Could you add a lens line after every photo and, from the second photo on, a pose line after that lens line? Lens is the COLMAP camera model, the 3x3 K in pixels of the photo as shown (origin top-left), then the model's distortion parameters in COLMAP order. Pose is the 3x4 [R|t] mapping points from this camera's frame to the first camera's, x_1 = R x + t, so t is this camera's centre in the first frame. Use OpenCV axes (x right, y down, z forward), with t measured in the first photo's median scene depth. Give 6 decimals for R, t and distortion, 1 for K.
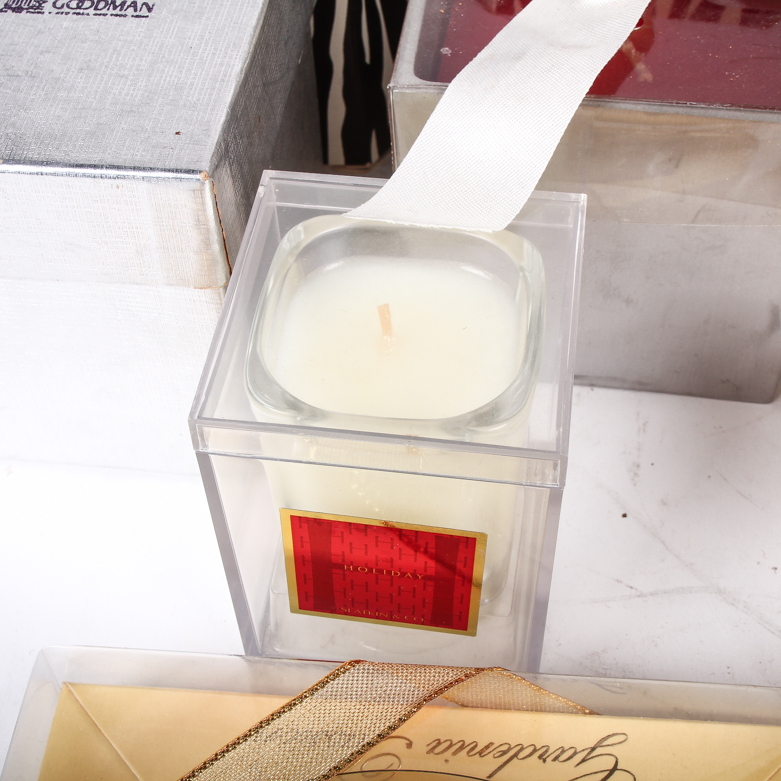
lens RADIAL K [[1332.9, 0, 390.5], [0, 1332.9, 390.5], [0, 0, 1]] dist [-0.073153, -0.134749]
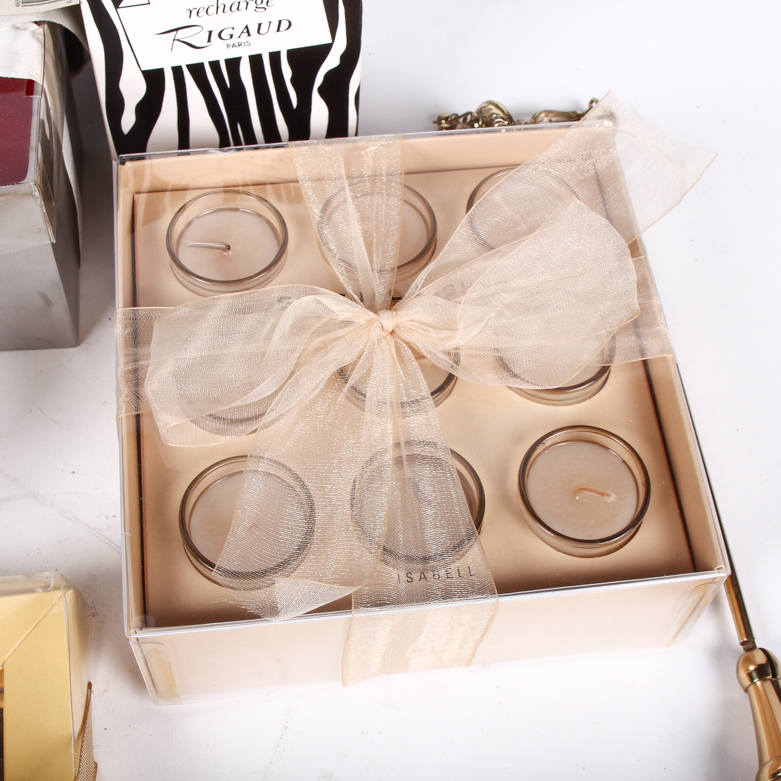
lens RADIAL K [[1332.9, 0, 390.5], [0, 1332.9, 390.5], [0, 0, 1]] dist [-0.073153, -0.134749]
pose [[0.969517, -0.172130, 0.174376, 0.437178], [0.139323, 0.972707, 0.185552, -0.195302], [-0.201556, -0.155601, 0.967038, -0.520336]]
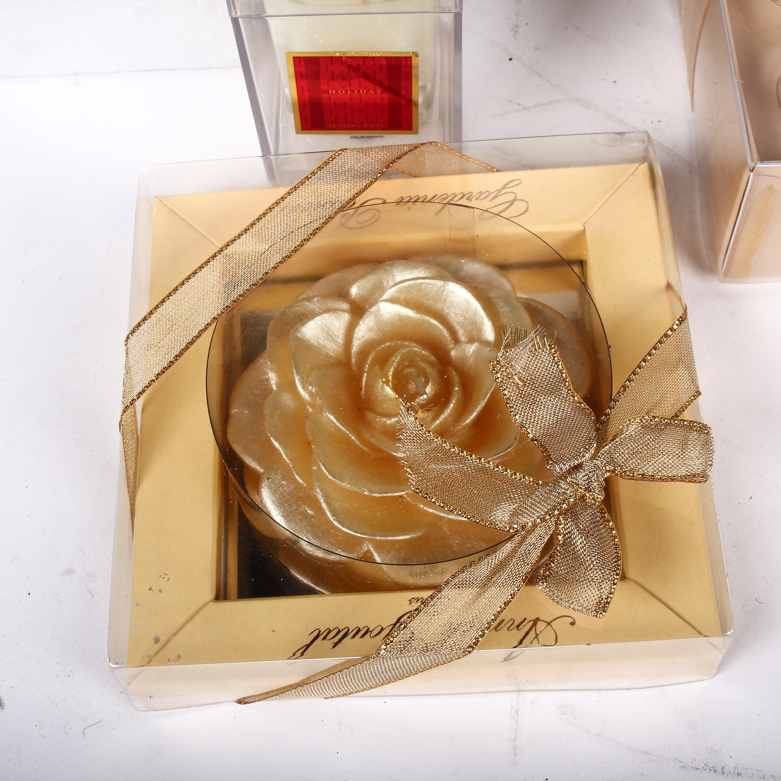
lens RADIAL K [[1332.9, 0, 390.5], [0, 1332.9, 390.5], [0, 0, 1]] dist [-0.073153, -0.134749]
pose [[0.991510, -0.123930, 0.039372, -0.064494], [0.112799, 0.970357, 0.213735, 0.140256], [-0.064693, -0.207479, 0.976098, -0.554771]]
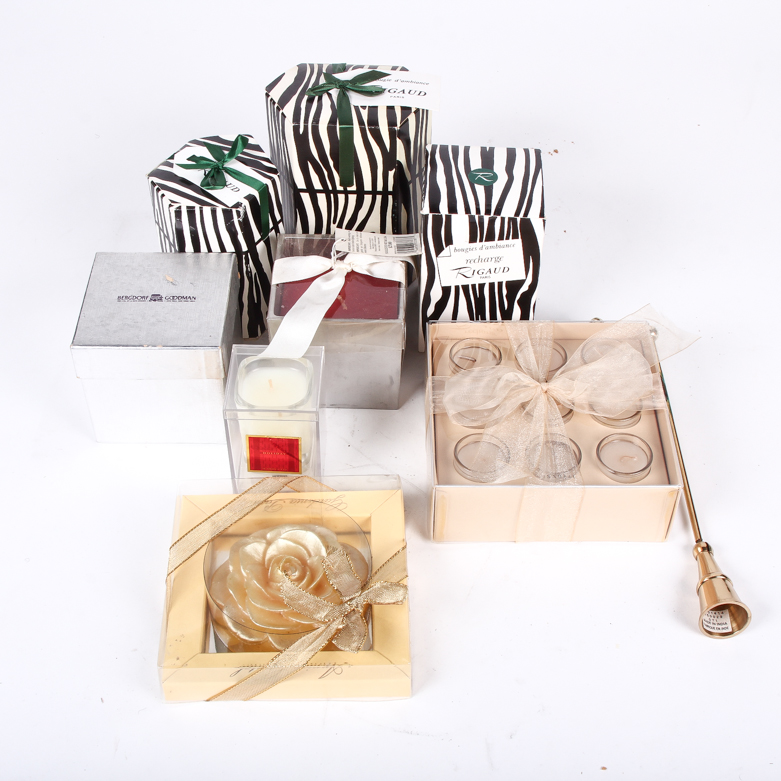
lens RADIAL K [[1332.9, 0, 390.5], [0, 1332.9, 390.5], [0, 0, 1]] dist [-0.073153, -0.134749]
pose [[0.992271, -0.059626, 0.108830, -0.071012], [0.070378, 0.992715, -0.097790, 0.323139], [-0.102206, 0.104694, 0.989239, -2.471416]]
